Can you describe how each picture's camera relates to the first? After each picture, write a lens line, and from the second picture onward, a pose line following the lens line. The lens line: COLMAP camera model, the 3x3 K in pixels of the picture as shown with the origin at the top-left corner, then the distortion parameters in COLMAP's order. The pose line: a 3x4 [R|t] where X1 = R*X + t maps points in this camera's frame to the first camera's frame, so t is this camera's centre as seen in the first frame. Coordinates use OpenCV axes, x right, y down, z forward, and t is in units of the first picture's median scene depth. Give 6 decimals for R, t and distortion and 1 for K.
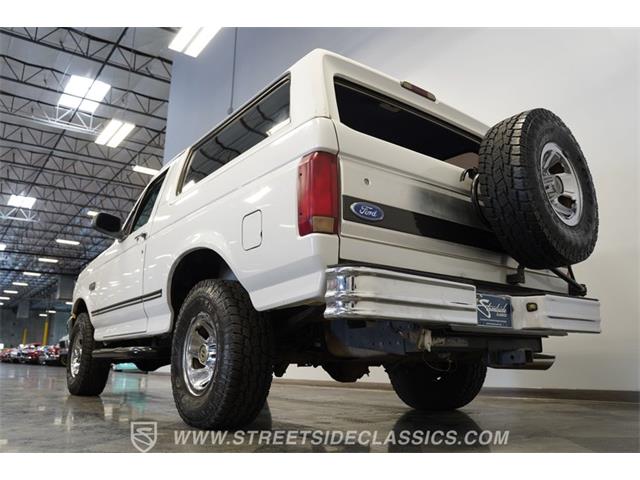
lens RADIAL K [[524.8, 0, 320.0], [0, 524.8, 240.0], [0, 0, 1]] dist [-0.058012, 0.010222]
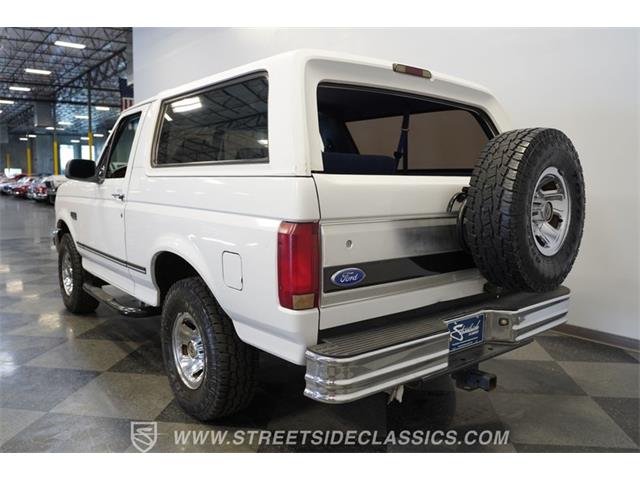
lens RADIAL K [[524.8, 0, 320.0], [0, 524.8, 240.0], [0, 0, 1]] dist [-0.058012, 0.010222]
pose [[0.999624, 0.003773, 0.027149, 0.004532], [-0.012951, 0.937965, 0.346487, -0.218337], [-0.024157, -0.346708, 0.937662, 0.045363]]
